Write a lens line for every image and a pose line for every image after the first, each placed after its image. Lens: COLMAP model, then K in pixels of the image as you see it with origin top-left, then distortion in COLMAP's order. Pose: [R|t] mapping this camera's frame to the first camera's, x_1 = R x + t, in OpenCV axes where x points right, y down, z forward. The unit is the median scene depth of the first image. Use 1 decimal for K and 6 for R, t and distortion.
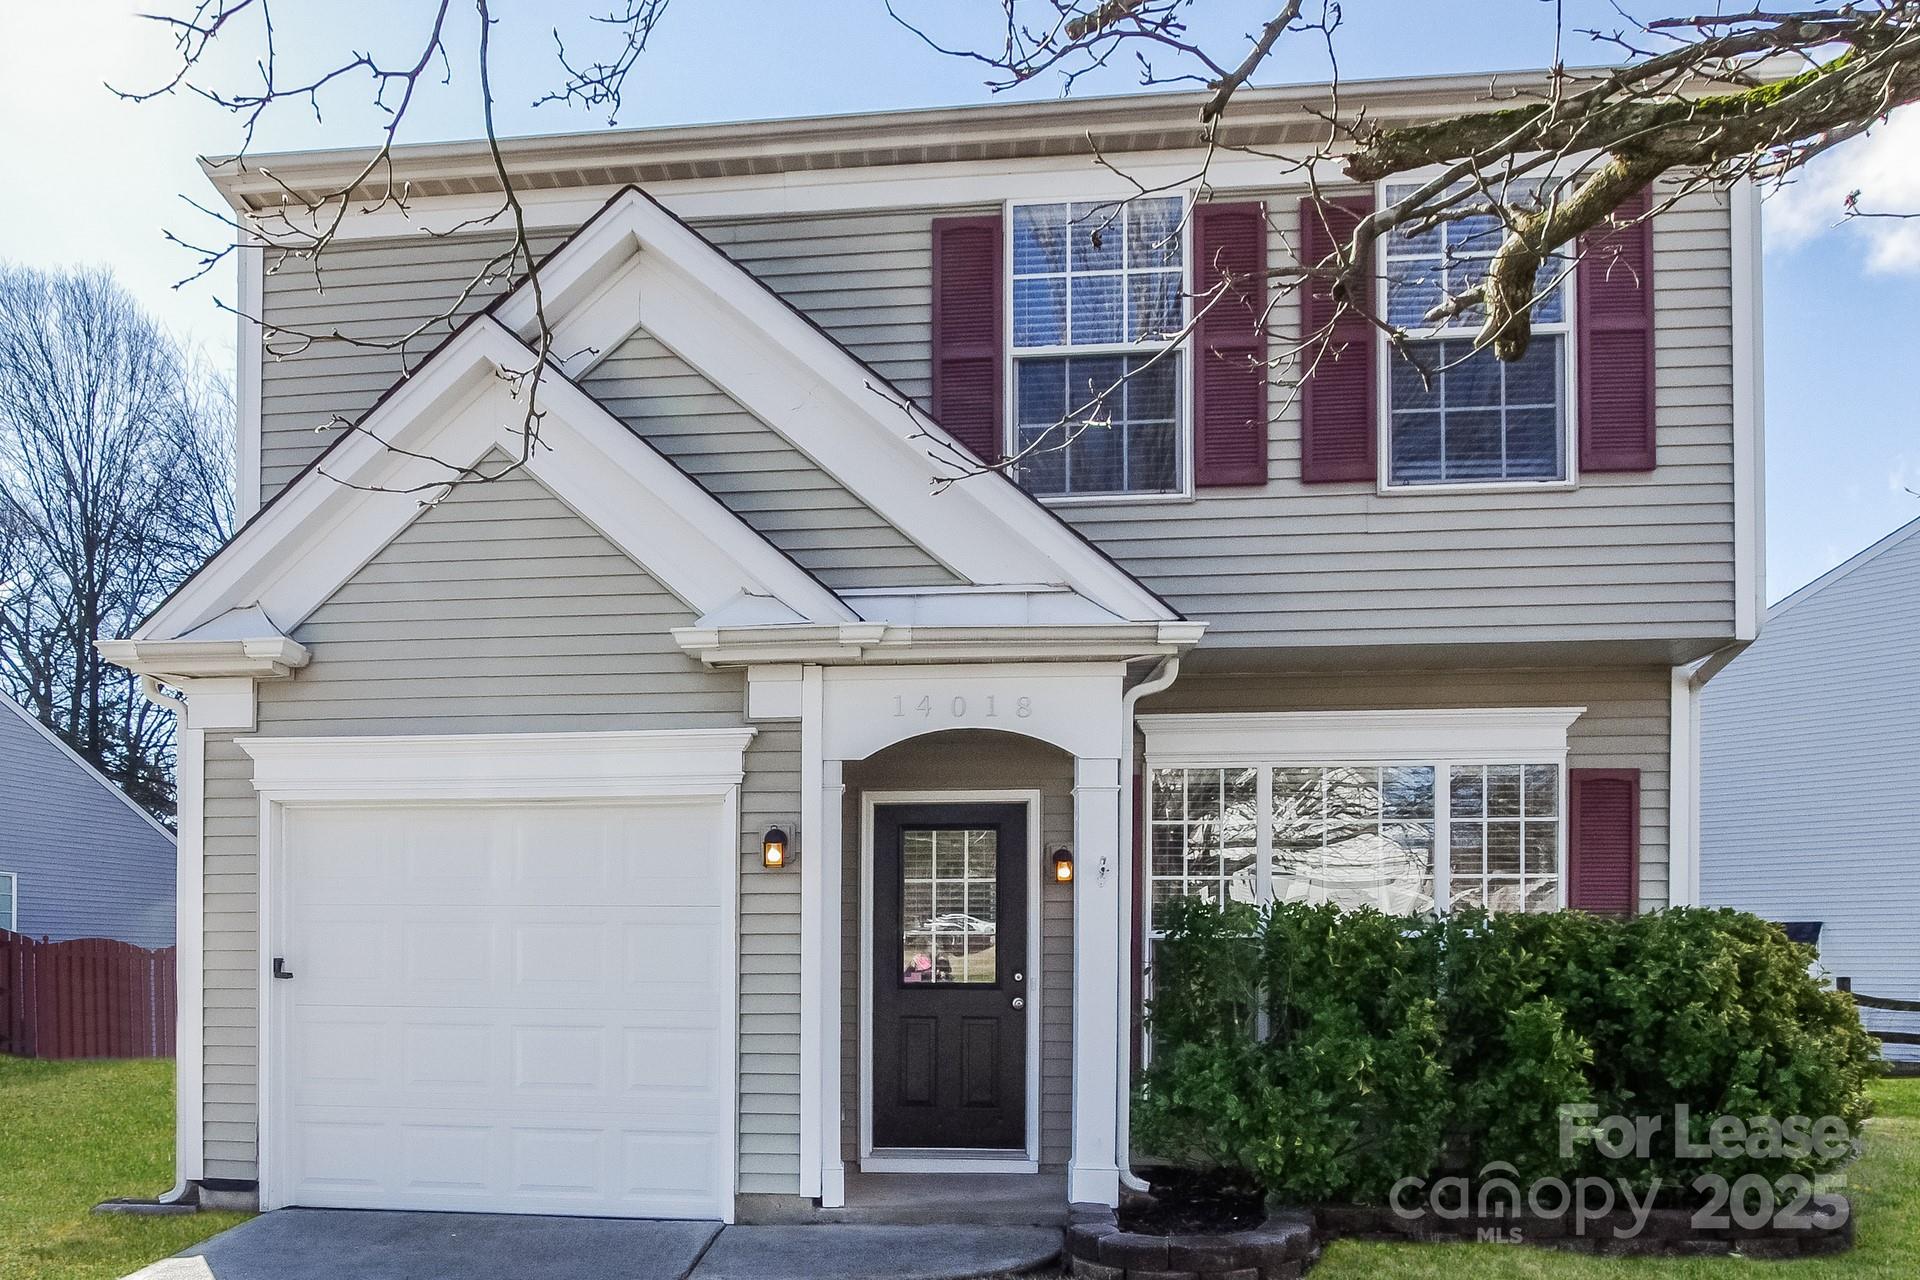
lens RADIAL K [[897.0, 0, 959.8], [0, 897.0, 691.5], [0, 0, 1]] dist [-0.012535, 0.000237]
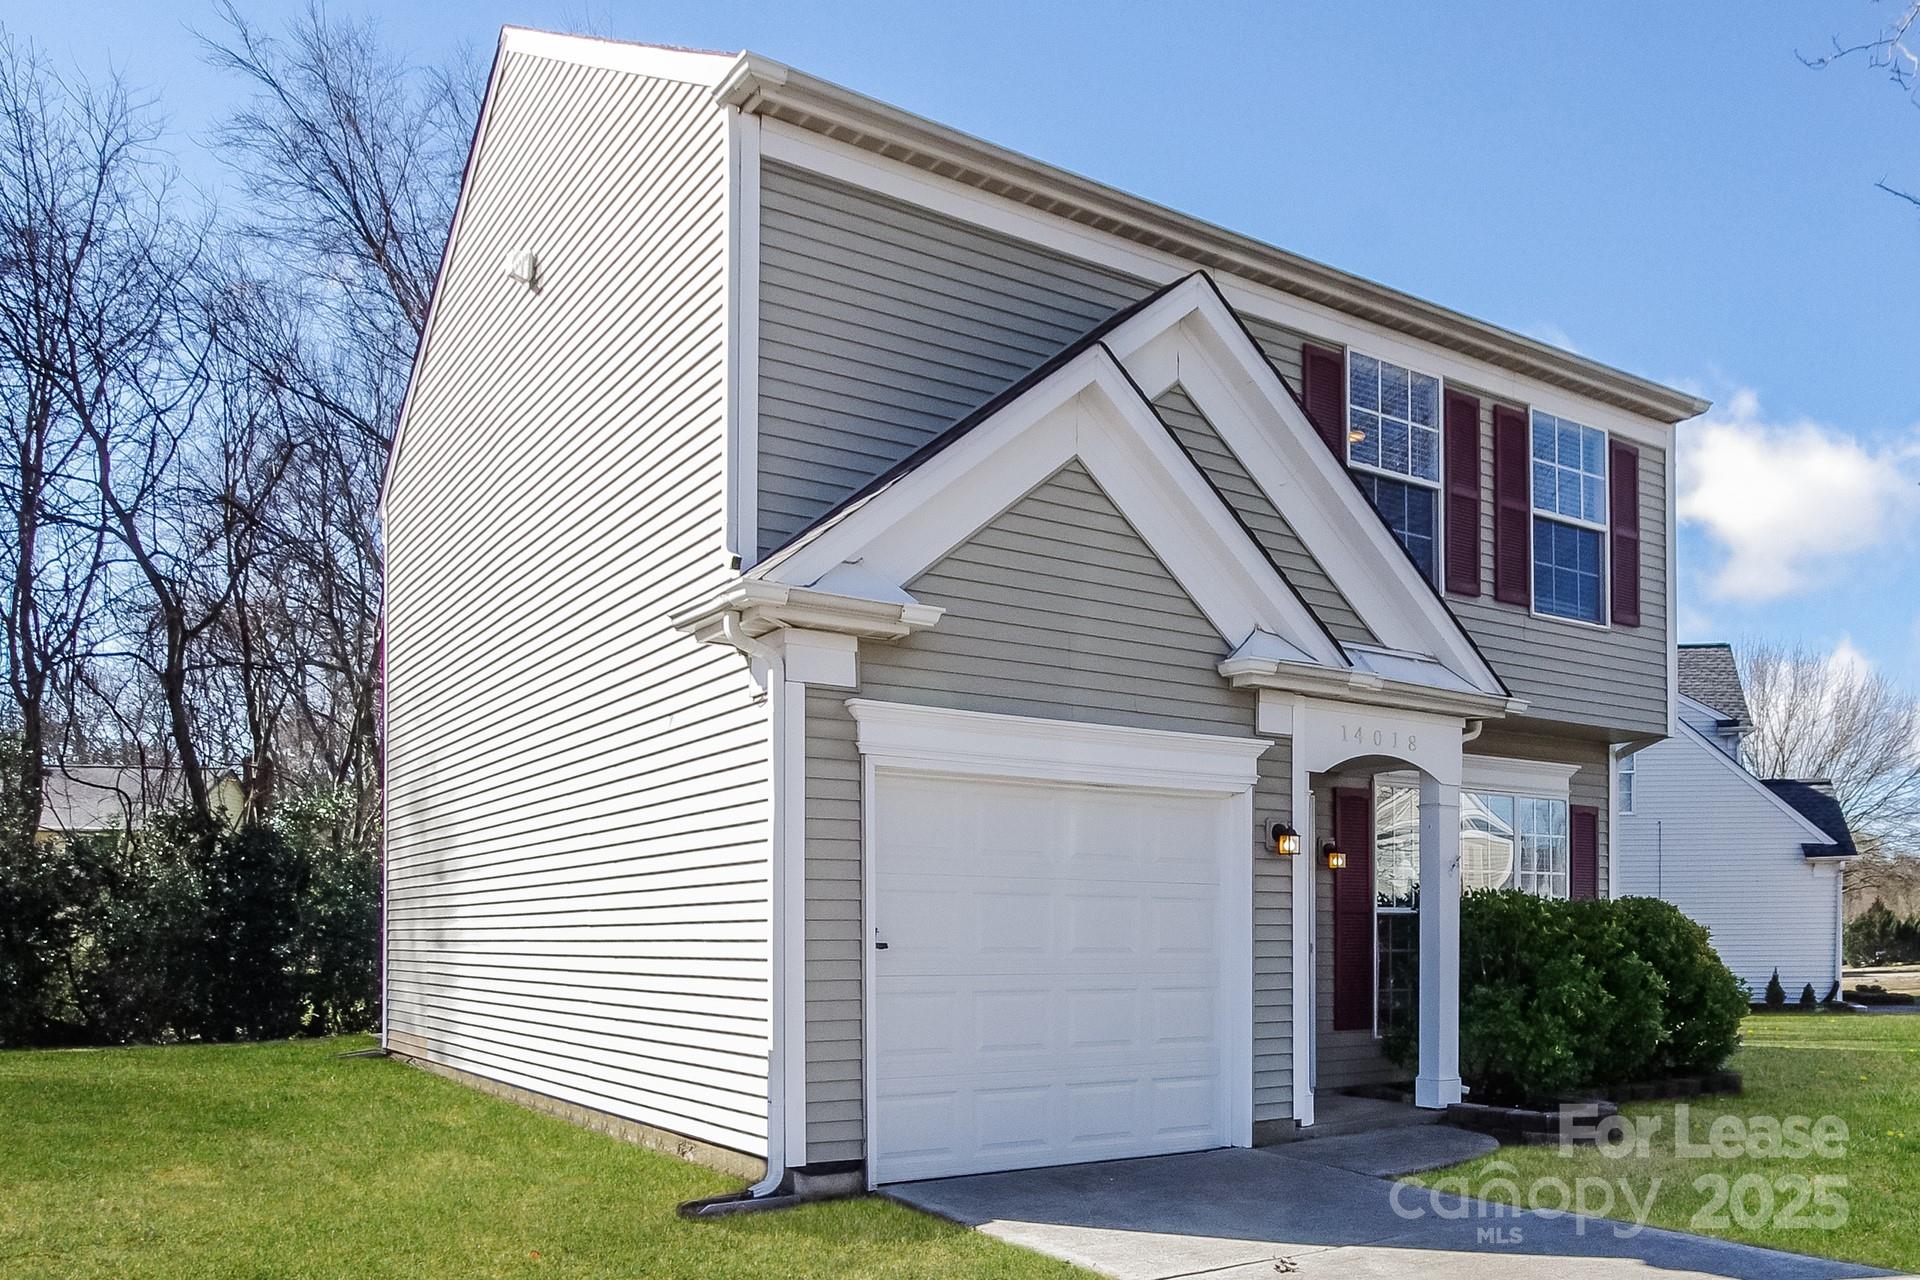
lens RADIAL K [[852.5, 0, 984.5], [0, 852.5, 638.3], [0, 0, 1]] dist [-0.010872, -0.000401]
pose [[0.897974, 0.143337, 0.416050, -1.058360], [-0.136789, 0.989546, -0.045683, 0.007761], [-0.418249, -0.015889, 0.908194, 0.096955]]
